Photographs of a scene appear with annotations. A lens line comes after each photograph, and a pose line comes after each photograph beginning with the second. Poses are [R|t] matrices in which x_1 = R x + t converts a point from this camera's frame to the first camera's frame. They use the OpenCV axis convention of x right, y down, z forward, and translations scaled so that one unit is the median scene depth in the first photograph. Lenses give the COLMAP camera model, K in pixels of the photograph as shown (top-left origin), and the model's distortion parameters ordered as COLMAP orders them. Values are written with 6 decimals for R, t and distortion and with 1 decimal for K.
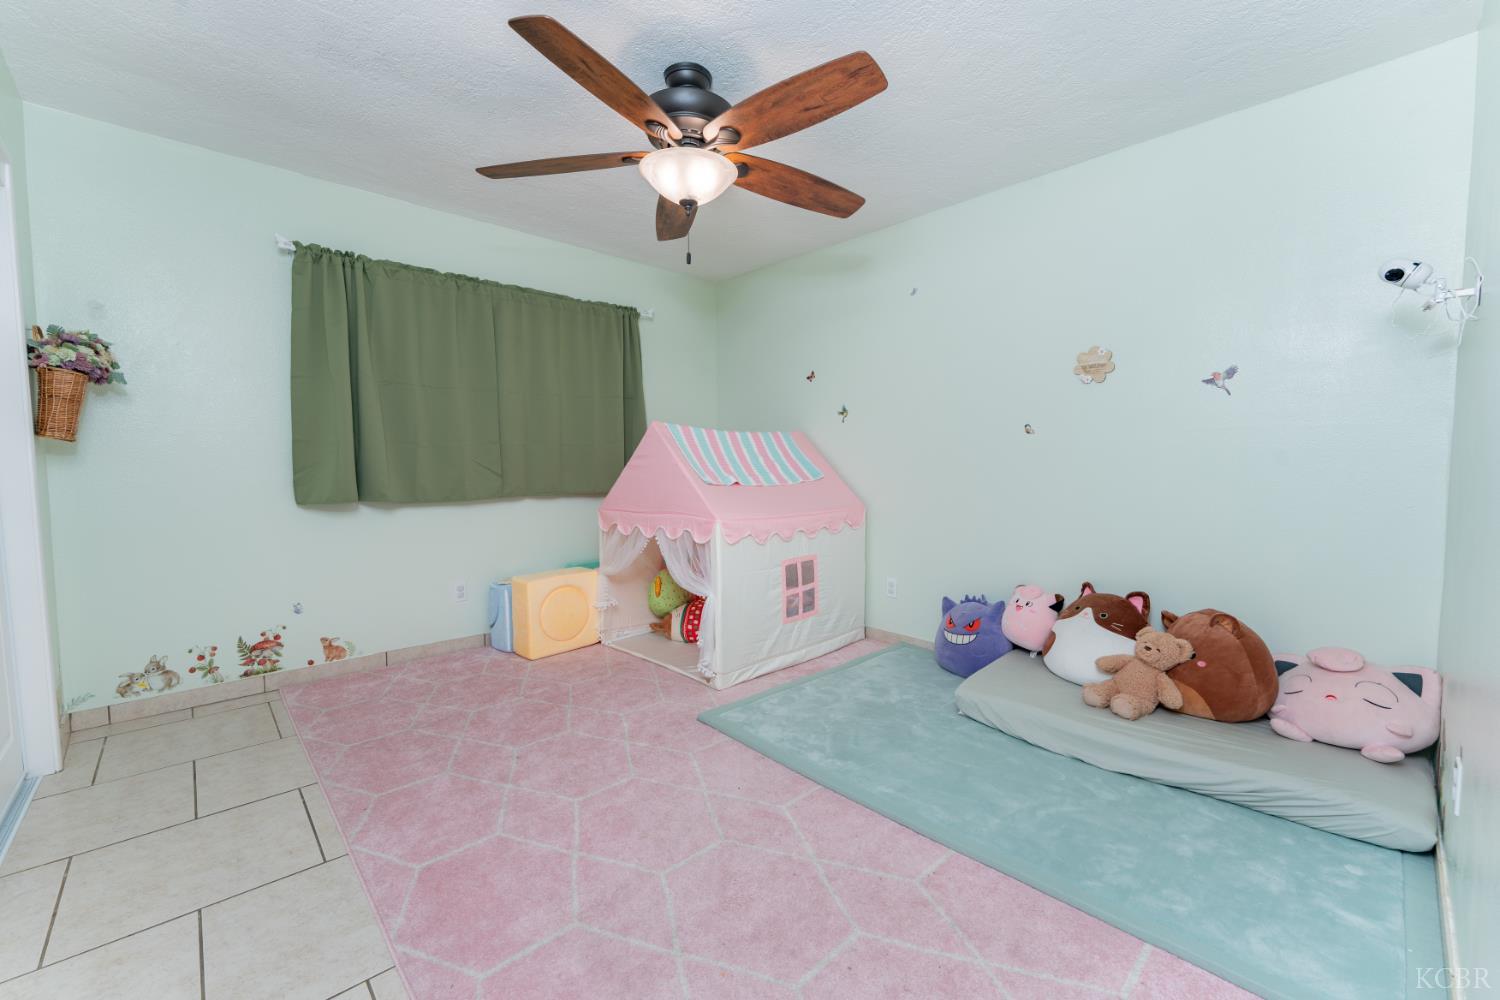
lens RADIAL K [[602.8, 0, 750.0], [0, 602.8, 500.0], [0, 0, 1]] dist [-0.000739, -0.000203]
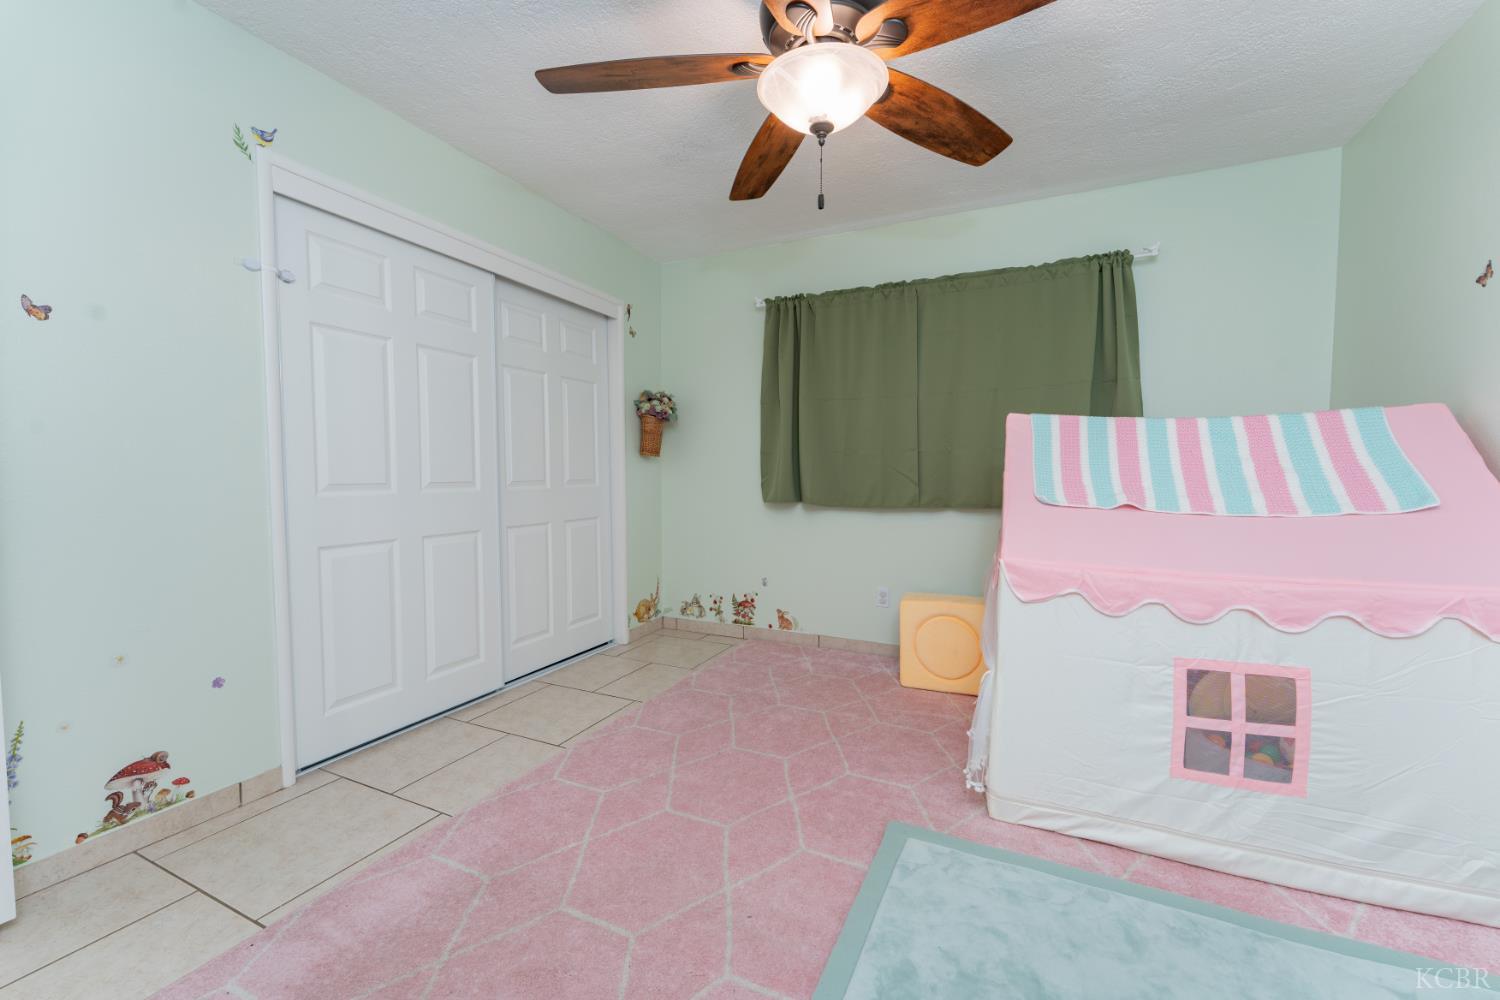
lens RADIAL K [[602.8, 0, 750.0], [0, 602.8, 500.0], [0, 0, 1]] dist [-0.000739, -0.000203]
pose [[0.364885, 0.049654, -0.929728, 0.437423], [-0.060460, 0.997733, 0.029558, -0.032729], [0.929087, 0.045426, 0.367060, 0.487346]]
